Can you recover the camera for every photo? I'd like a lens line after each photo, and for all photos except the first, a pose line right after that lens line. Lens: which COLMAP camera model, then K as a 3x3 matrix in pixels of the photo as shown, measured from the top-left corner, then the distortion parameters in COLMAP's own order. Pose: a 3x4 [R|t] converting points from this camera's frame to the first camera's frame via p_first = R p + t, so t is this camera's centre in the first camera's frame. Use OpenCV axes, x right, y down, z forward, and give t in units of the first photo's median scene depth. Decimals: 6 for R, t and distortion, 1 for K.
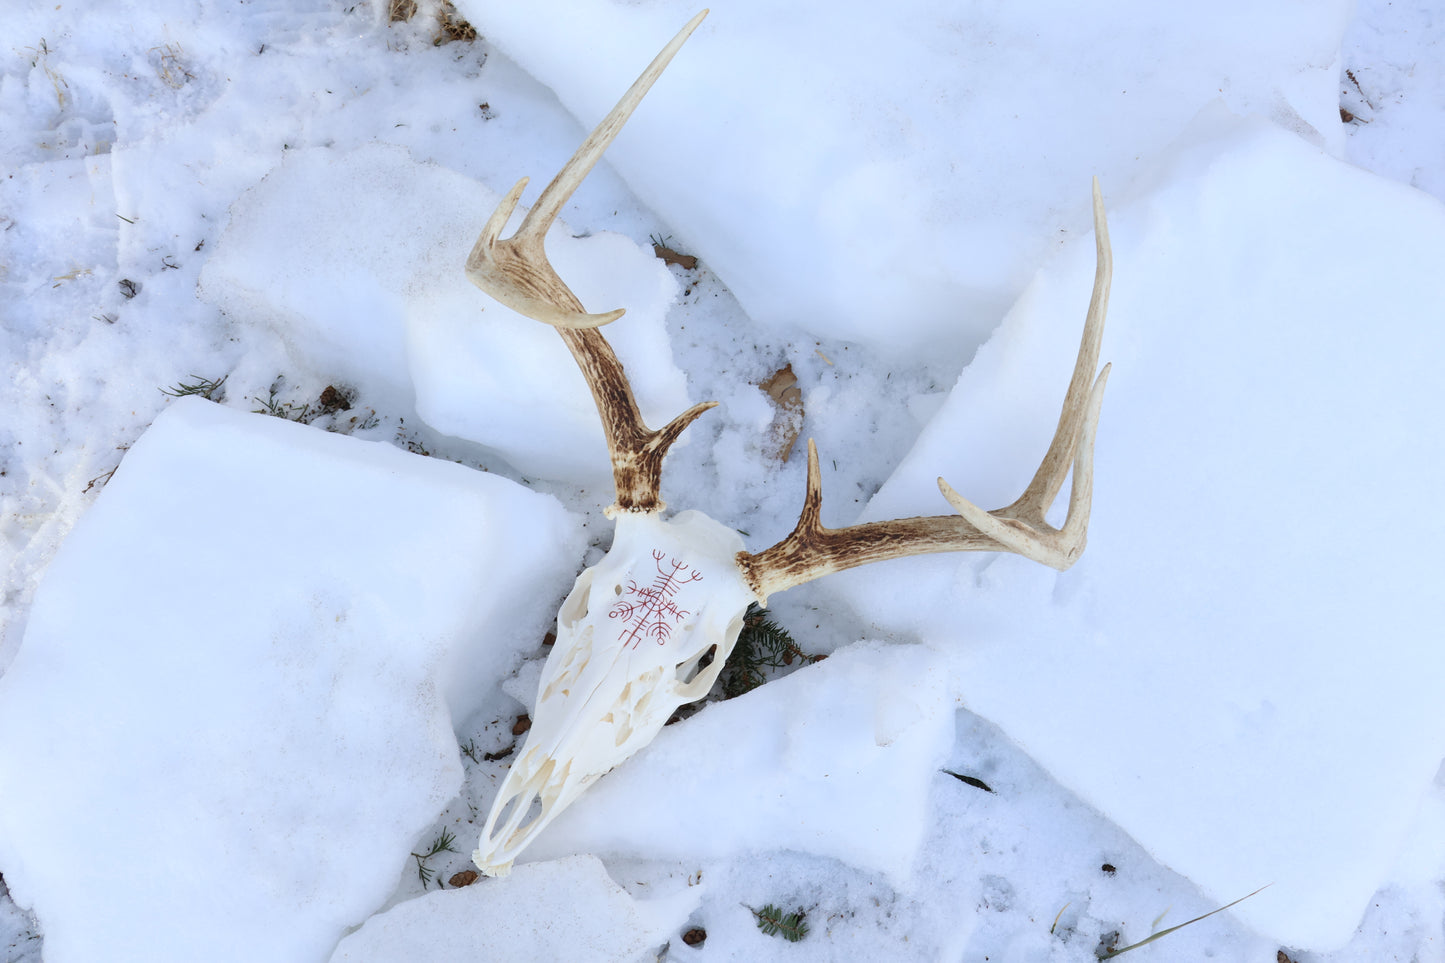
lens RADIAL K [[1522.7, 0, 711.5], [0, 1522.7, 503.0], [0, 0, 1]] dist [0.020712, 0.000000]
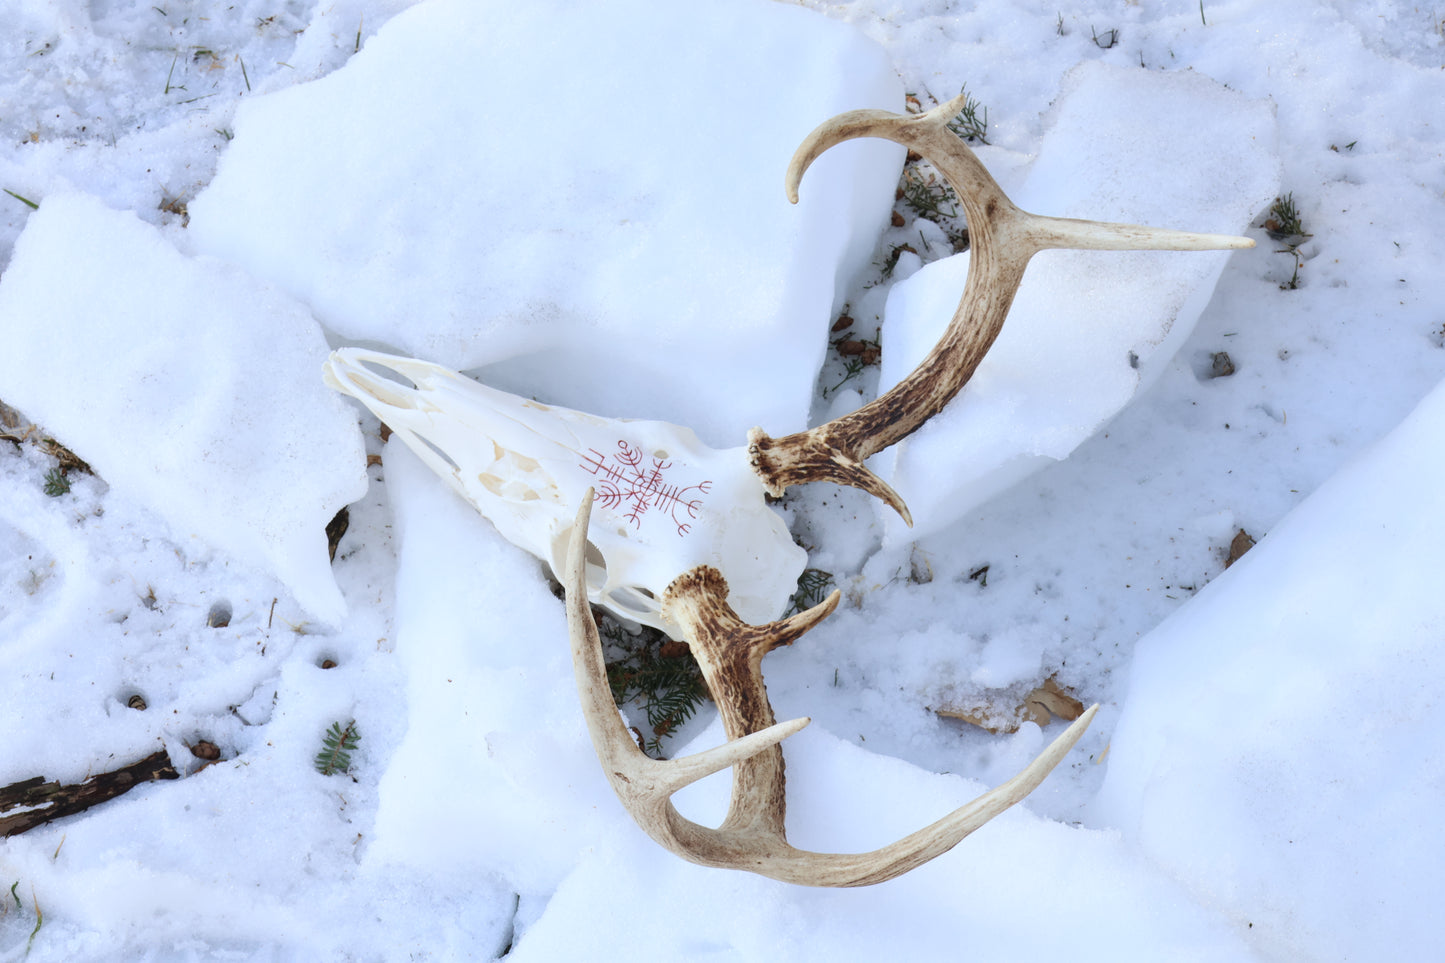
lens RADIAL K [[2436.8, 0, 709.1], [0, 2436.8, 488.4], [0, 0, 1]] dist [0.242370, 0.000000]
pose [[0.079427, 0.842274, -0.533166, 0.673509], [-0.903371, 0.286943, 0.318724, -0.390531], [0.421441, 0.456331, 0.783677, -0.050190]]
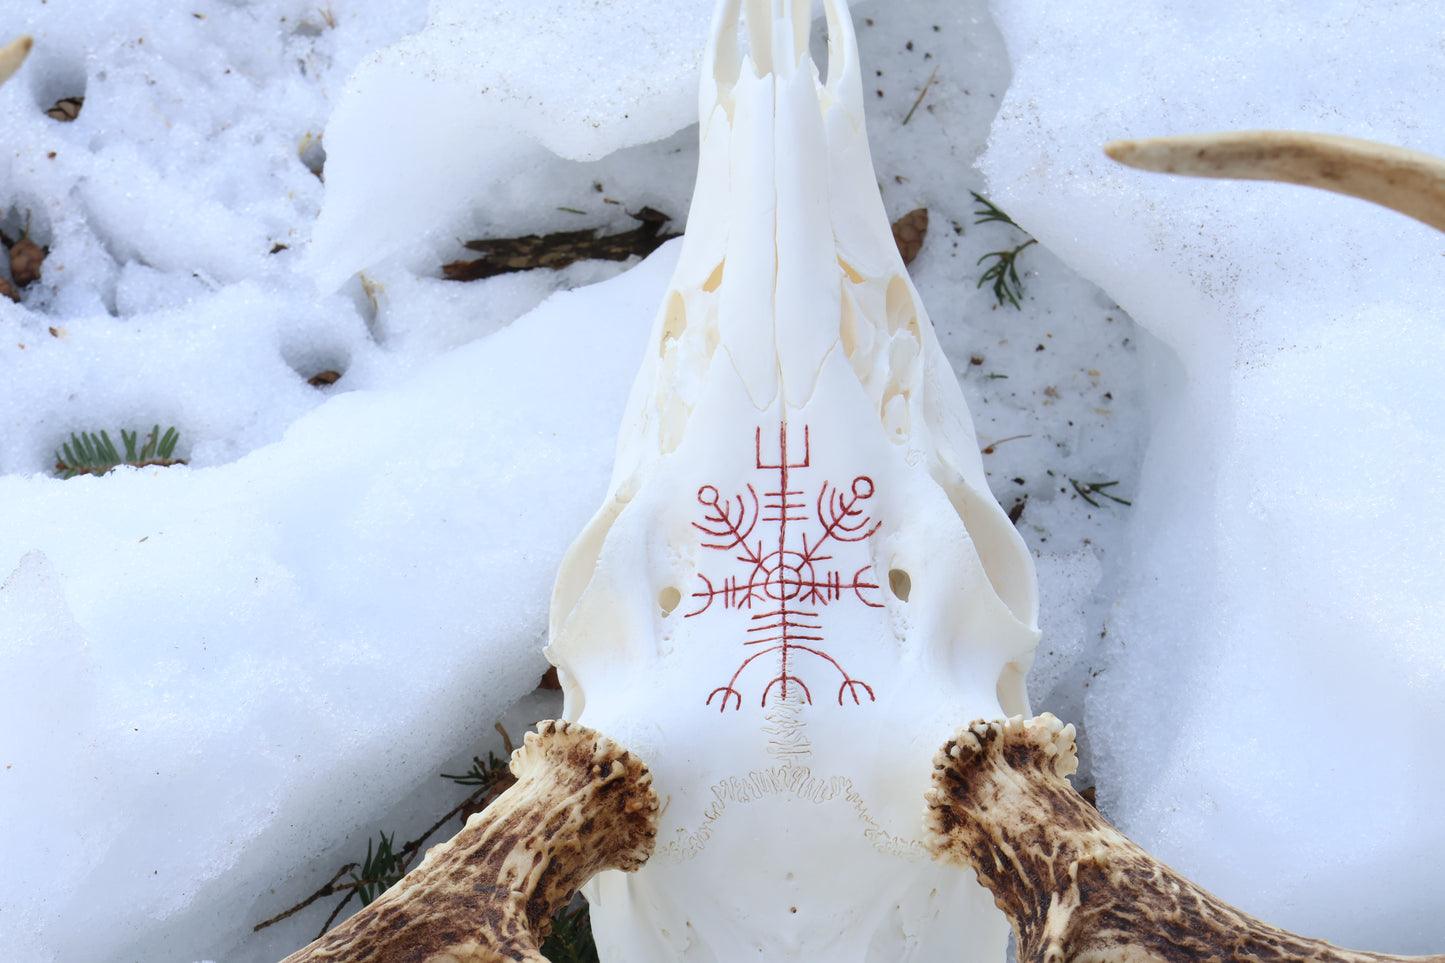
lens RADIAL K [[4865.0, 0, 703.5], [0, 4865.0, 522.4], [0, 0, 1]] dist [0.702699, 0.000000]
pose [[-0.865886, 0.394956, -0.307002, 0.306430], [-0.465148, -0.409879, 0.784625, -0.771159], [0.184059, 0.822198, 0.538622, 0.377700]]
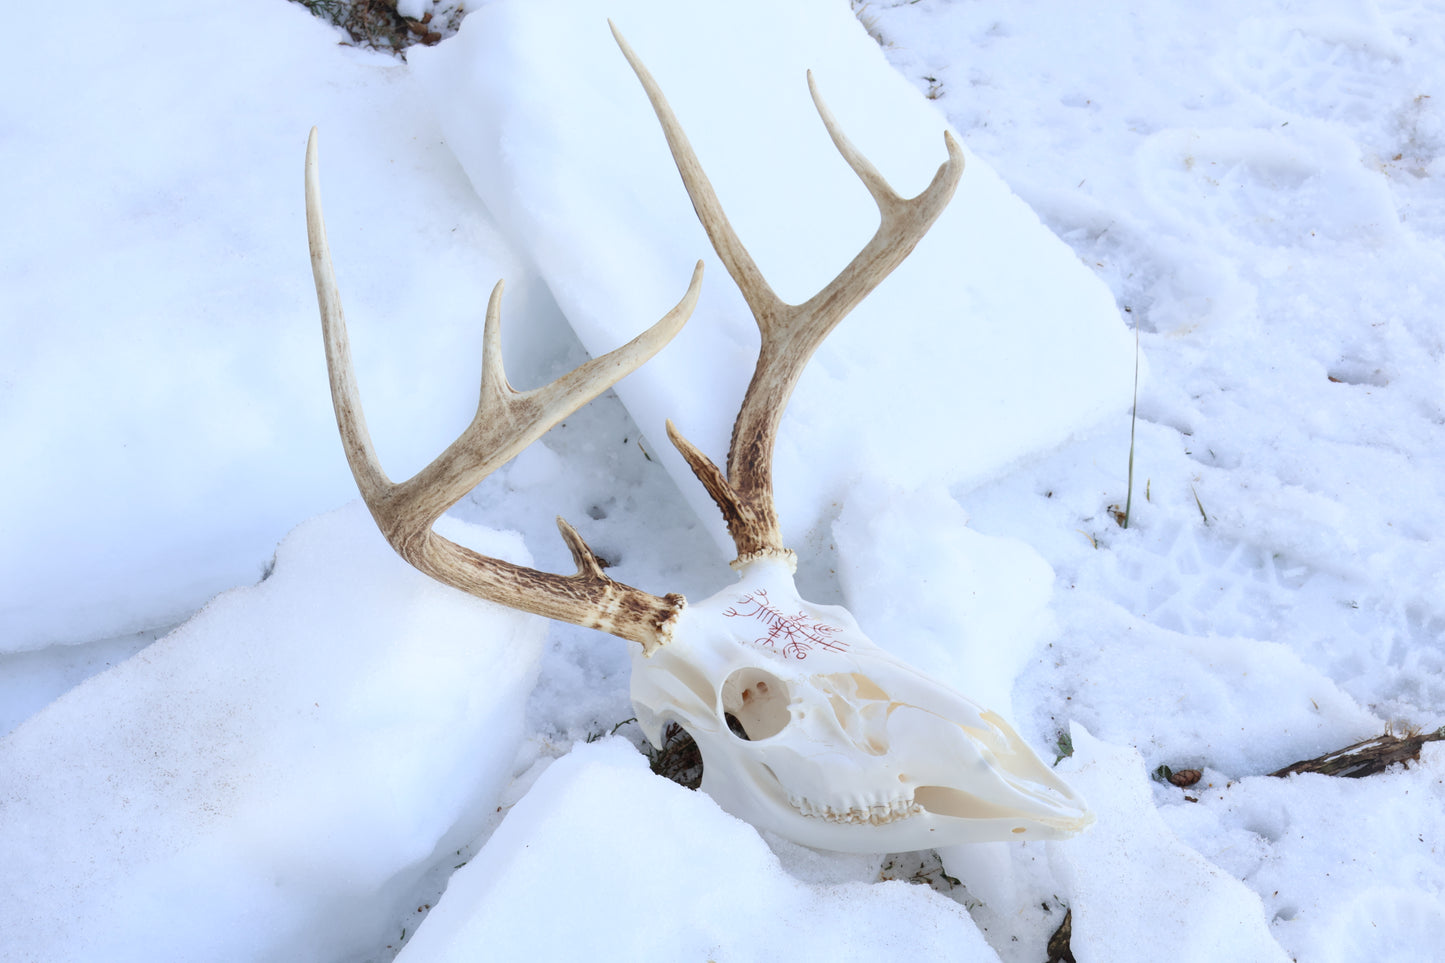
lens RADIAL K [[2142.2, 0, 714.6], [0, 2142.2, 503.5], [0, 0, 1]] dist [0.160179, 0.000000]
pose [[0.174264, -0.599750, 0.780981, -0.921383], [0.830758, 0.515343, 0.210384, -0.252572], [-0.528651, 0.612144, 0.588054, 0.261877]]
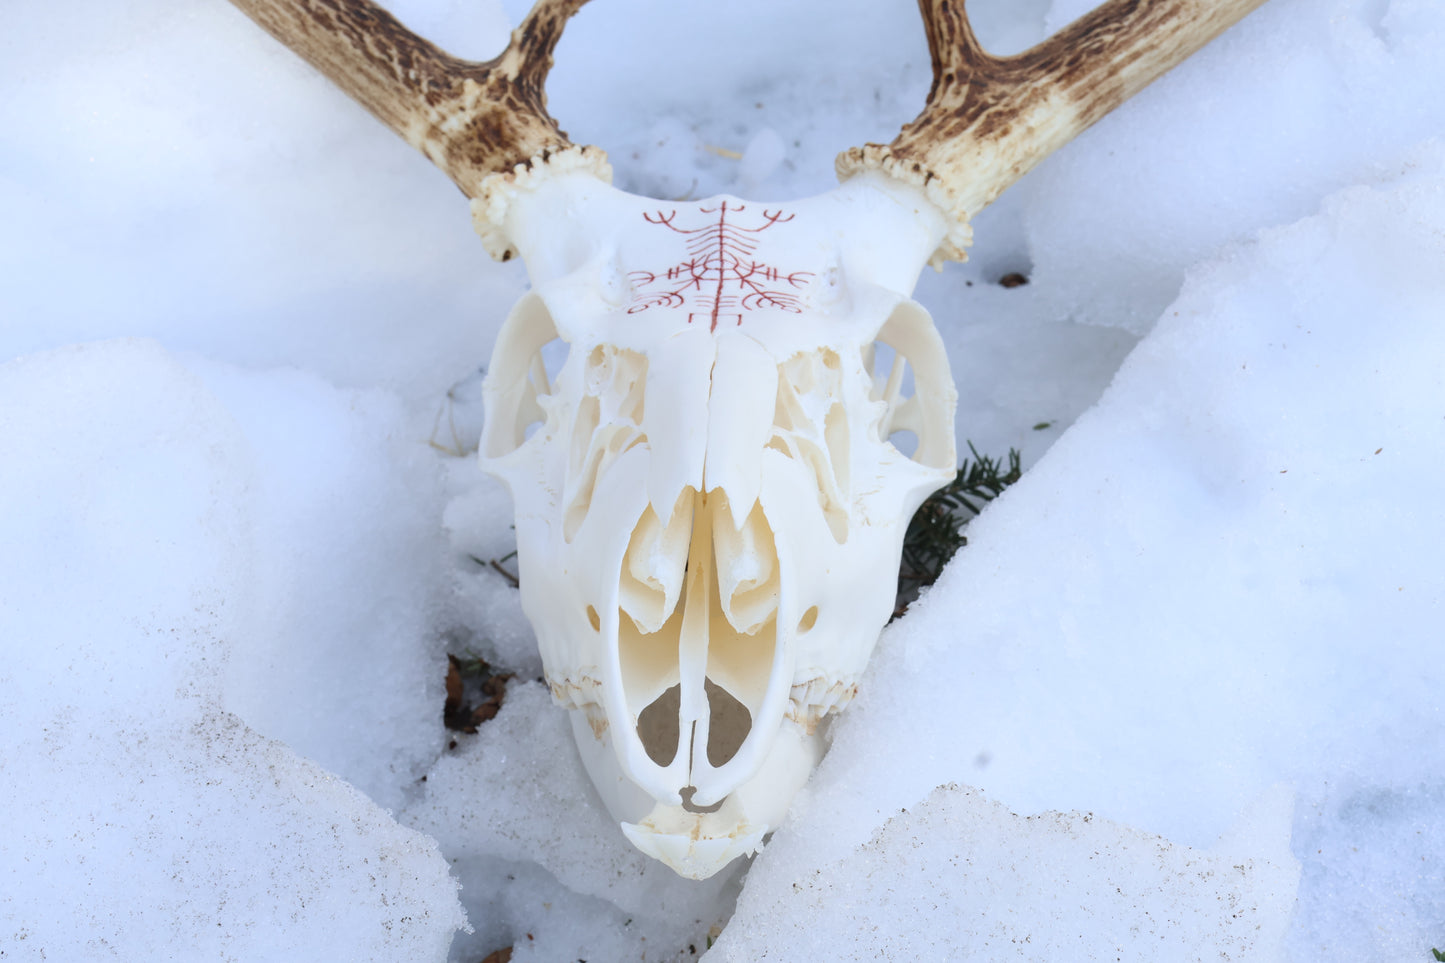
lens RADIAL K [[2777.9, 0, 708.1], [0, 2777.9, 495.6], [0, 0, 1]] dist [0.280142, 0.000000]
pose [[0.875659, -0.340058, 0.342901, -0.279026], [0.469606, 0.765223, -0.440345, 0.388458], [-0.112653, 0.546620, 0.829768, 0.462869]]
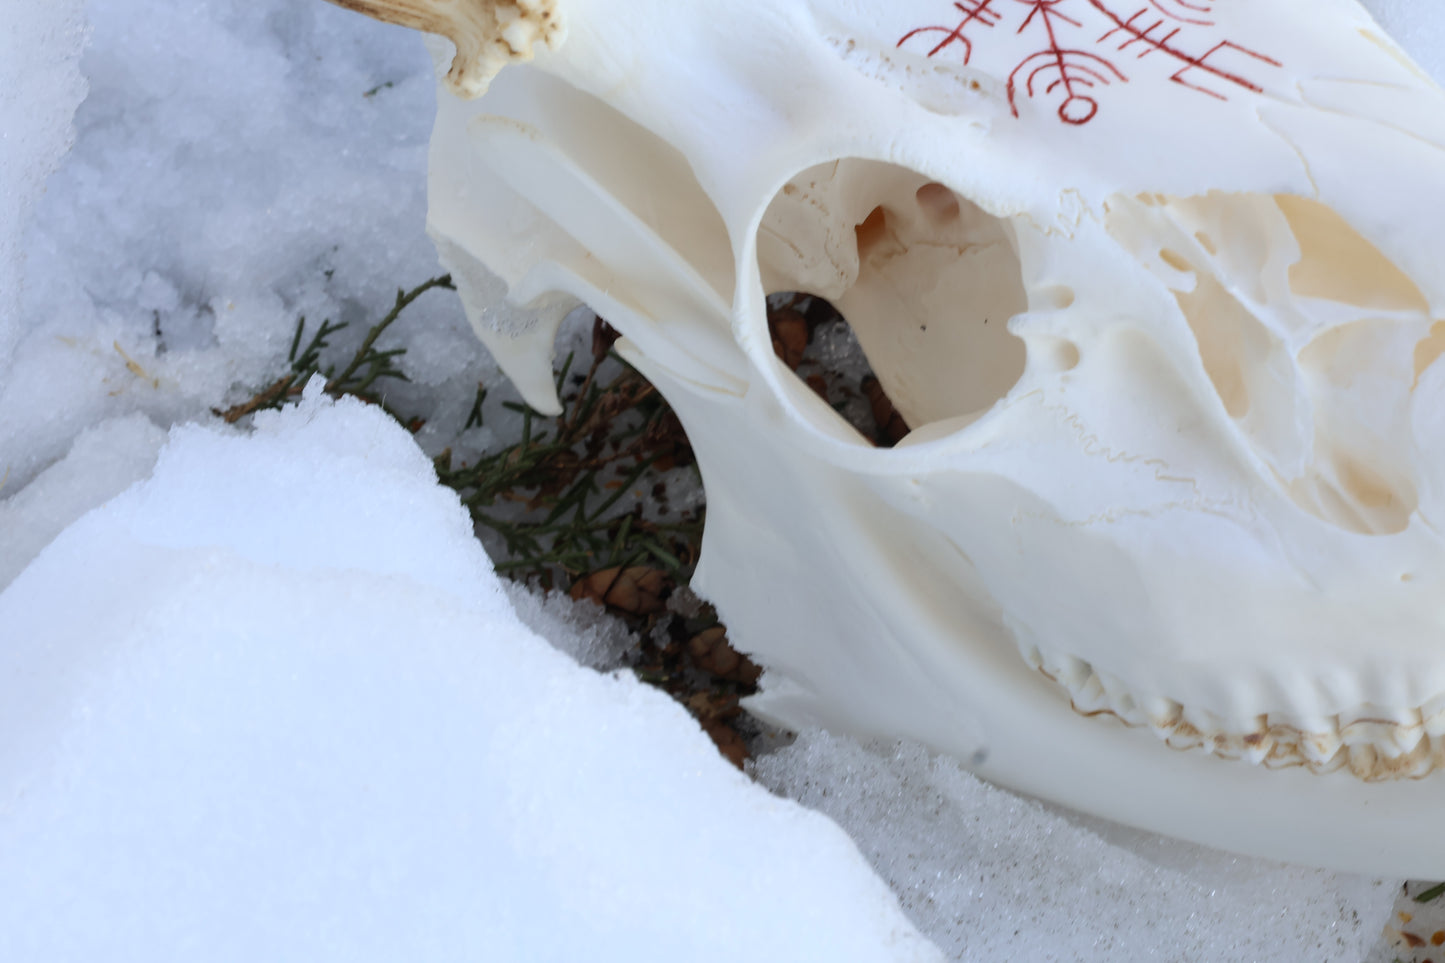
lens RADIAL K [[6281.7, 0, 722.4], [0, 6281.7, 486.9], [0, 0, 1]] dist [1.159966, 0.000000]
pose [[0.235229, -0.754053, 0.613247, -0.624564], [0.841292, 0.473926, 0.260040, -0.162976], [-0.486718, 0.454751, 0.745860, 0.385923]]
